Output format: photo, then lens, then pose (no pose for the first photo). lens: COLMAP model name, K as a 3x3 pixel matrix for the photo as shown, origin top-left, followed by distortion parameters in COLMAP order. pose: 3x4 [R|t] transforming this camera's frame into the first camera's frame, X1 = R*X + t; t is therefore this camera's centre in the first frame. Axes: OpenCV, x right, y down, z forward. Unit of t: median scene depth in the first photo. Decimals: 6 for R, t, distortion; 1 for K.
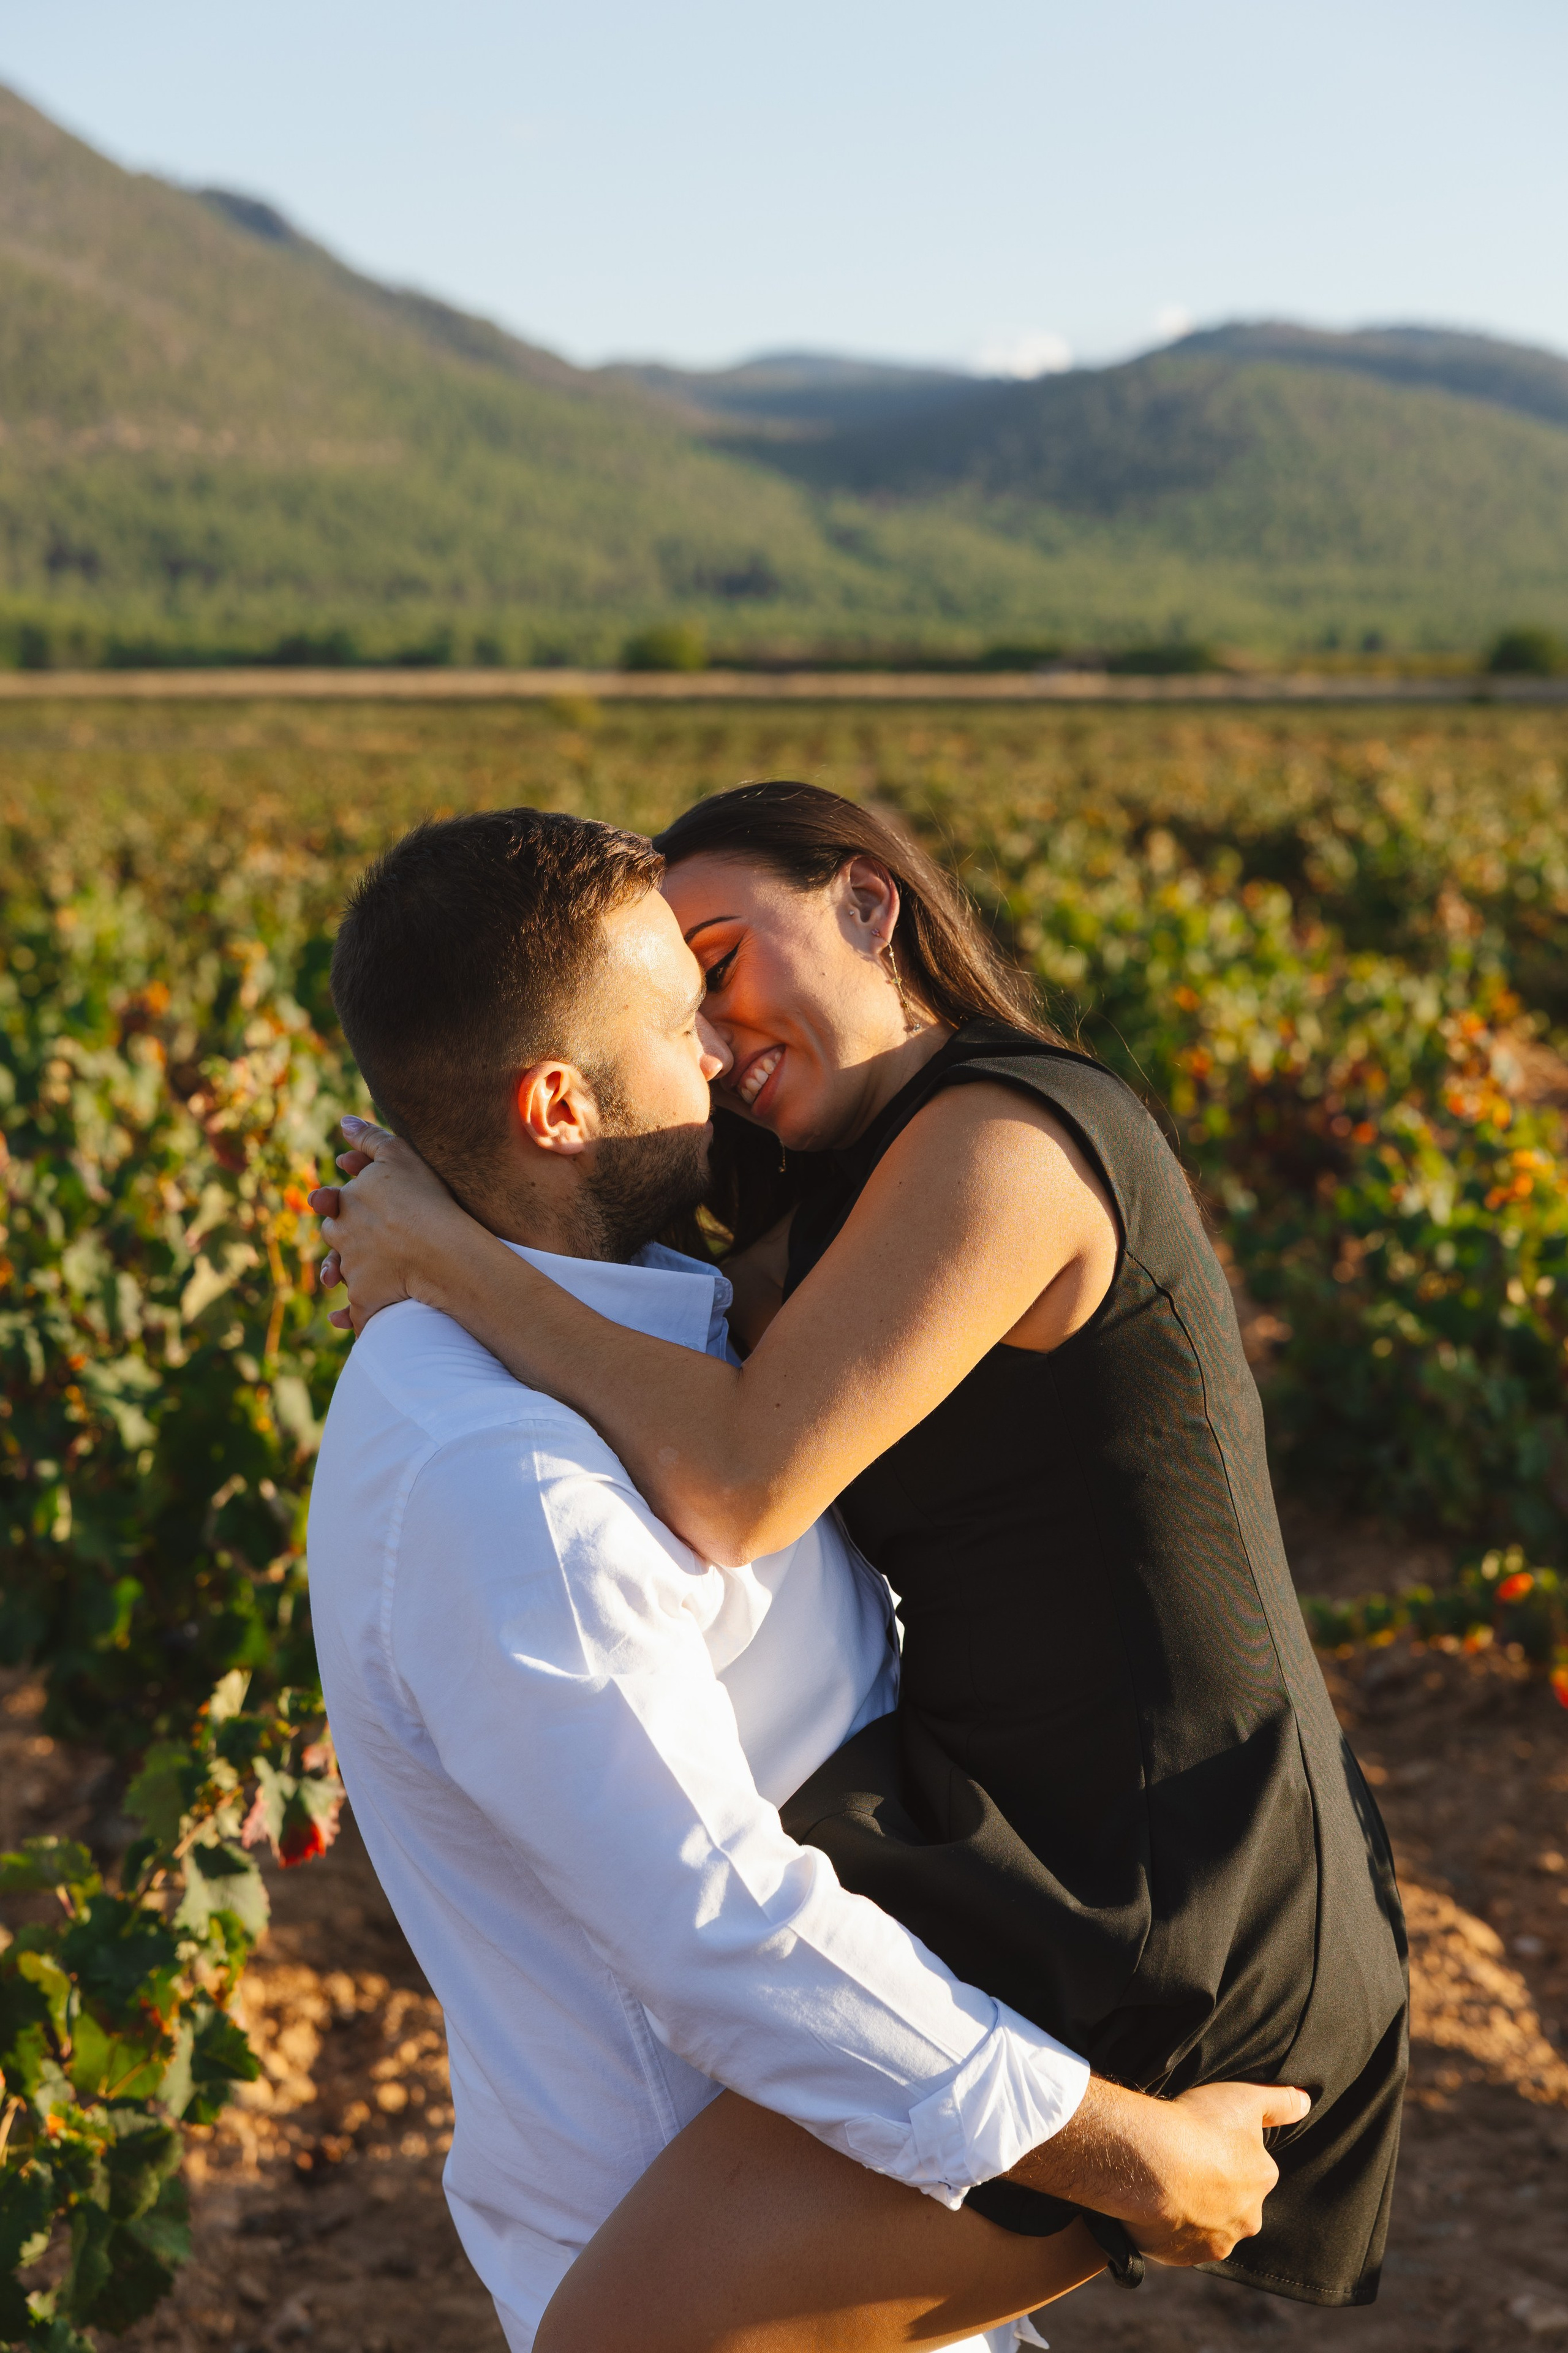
lens RADIAL K [[4611.2, 0, 755.0], [0, 4611.2, 1179.1], [0, 0, 1]] dist [0.056659, -0.203630]
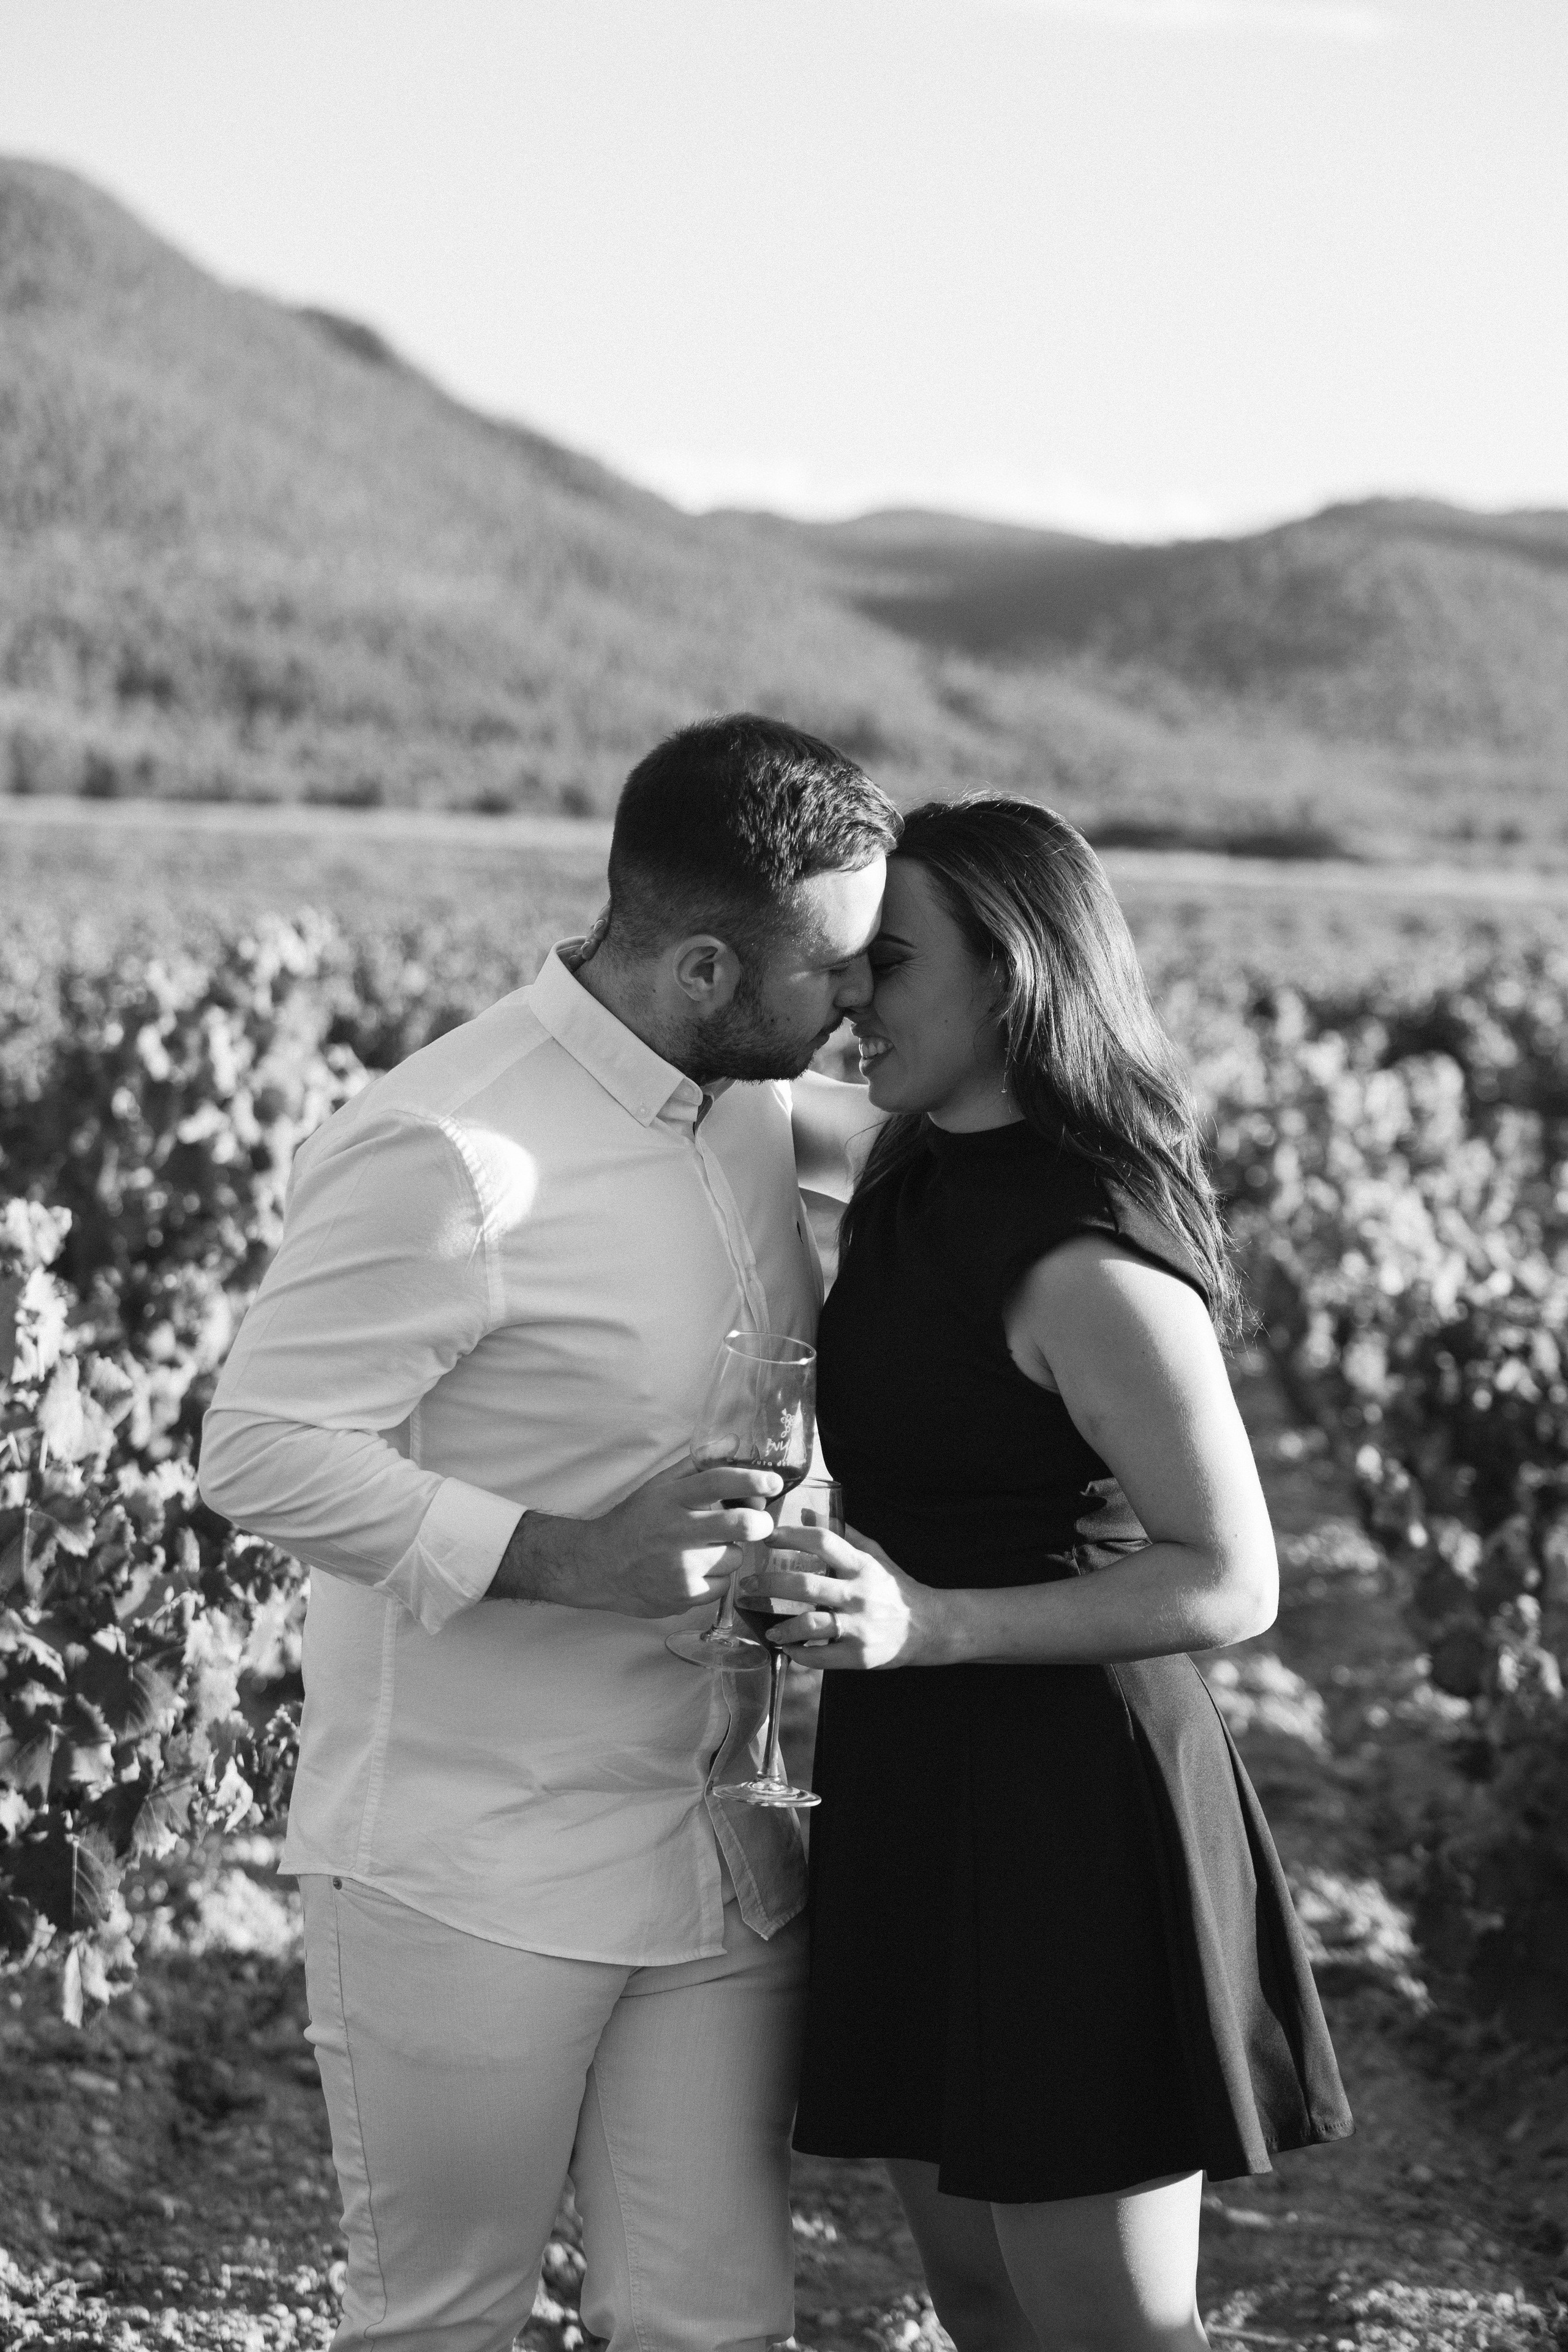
lens RADIAL K [[4484.6, 0, 784.0], [0, 4484.6, 1176.0], [0, 0, 1]] dist [0.074559, -0.200828]
pose [[0.998691, 0.047624, -0.018661, 0.018888], [-0.048336, 0.998039, -0.039759, -0.009291], [0.016731, 0.040609, 0.999035, 0.264530]]
